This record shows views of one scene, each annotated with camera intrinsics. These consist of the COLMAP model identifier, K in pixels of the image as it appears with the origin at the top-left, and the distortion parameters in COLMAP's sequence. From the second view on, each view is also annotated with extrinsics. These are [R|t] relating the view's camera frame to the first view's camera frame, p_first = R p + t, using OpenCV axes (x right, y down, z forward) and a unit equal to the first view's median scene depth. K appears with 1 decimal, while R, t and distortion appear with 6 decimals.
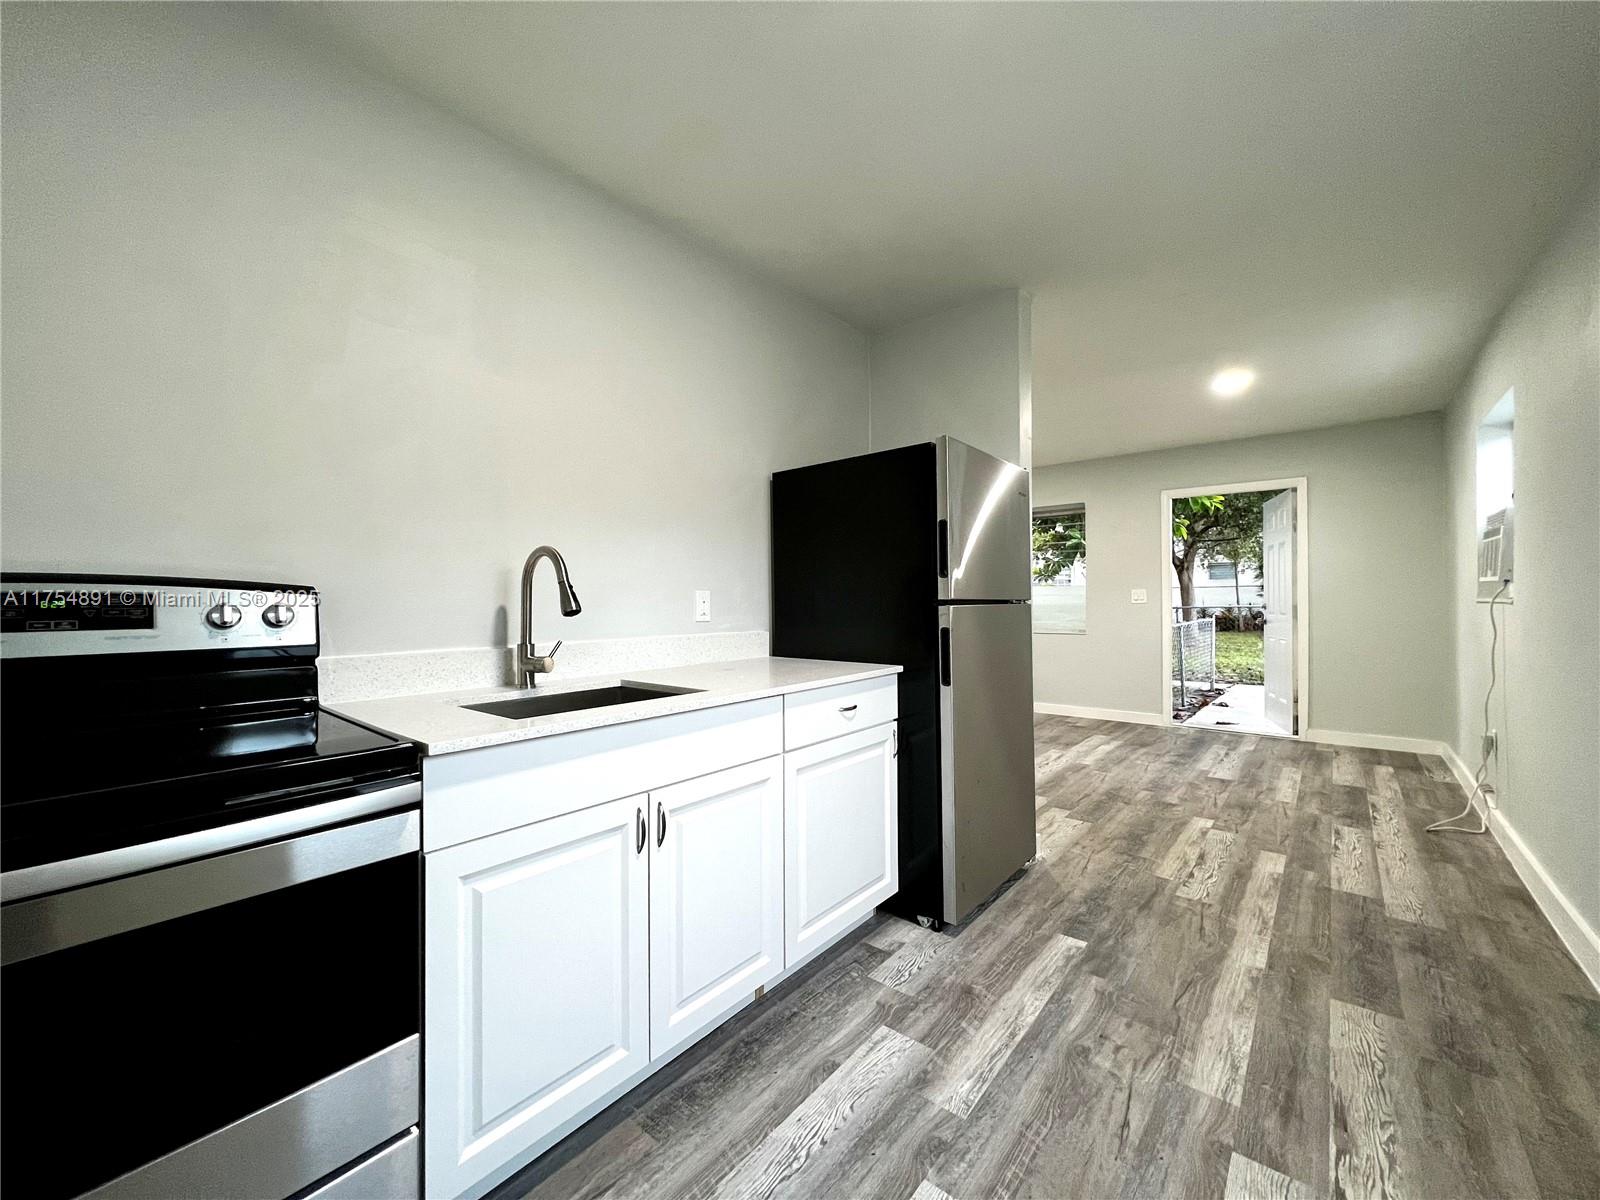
lens RADIAL K [[638.7, 0, 796.2], [0, 638.7, 599.0], [0, 0, 1]] dist [-0.000139, 0.000089]
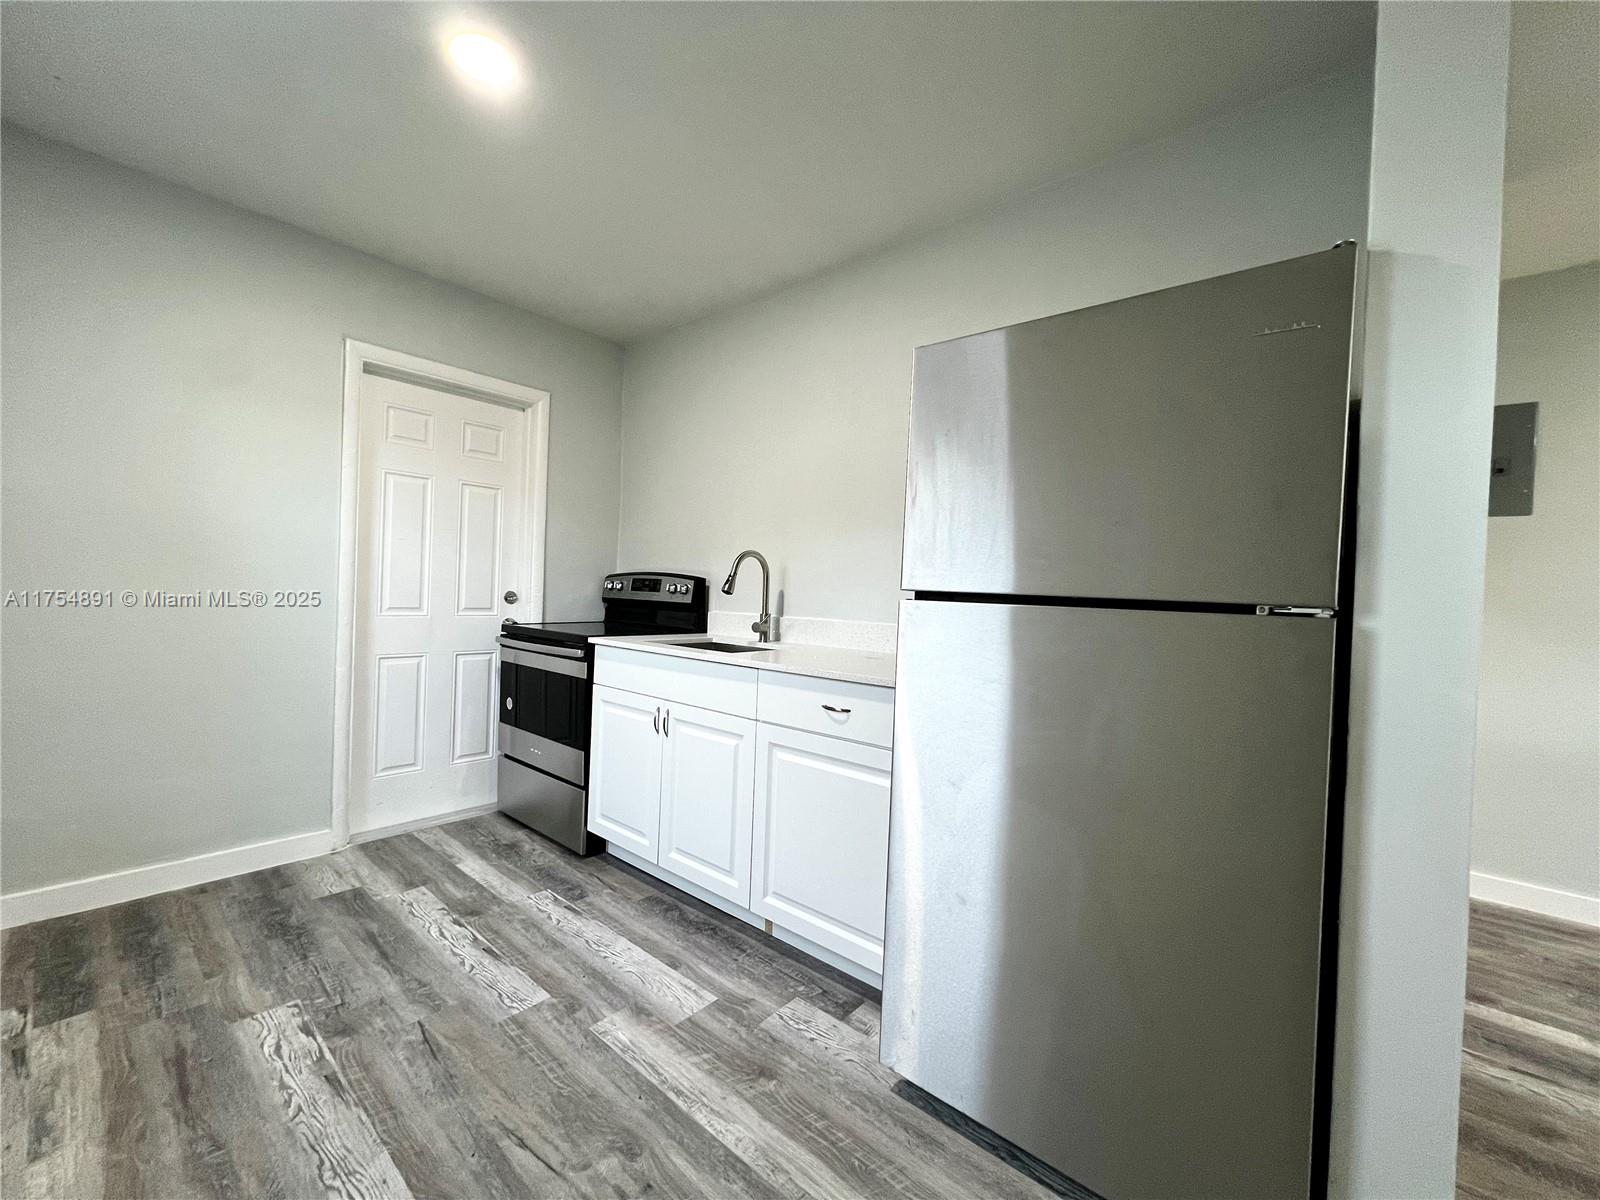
lens RADIAL K [[638.7, 0, 796.2], [0, 638.7, 599.0], [0, 0, 1]] dist [-0.000139, 0.000089]
pose [[-0.011817, 0.019504, -0.999740, 0.986034], [-0.034560, 0.999204, 0.019902, 0.000676], [0.999333, 0.034786, -0.011134, 0.957296]]
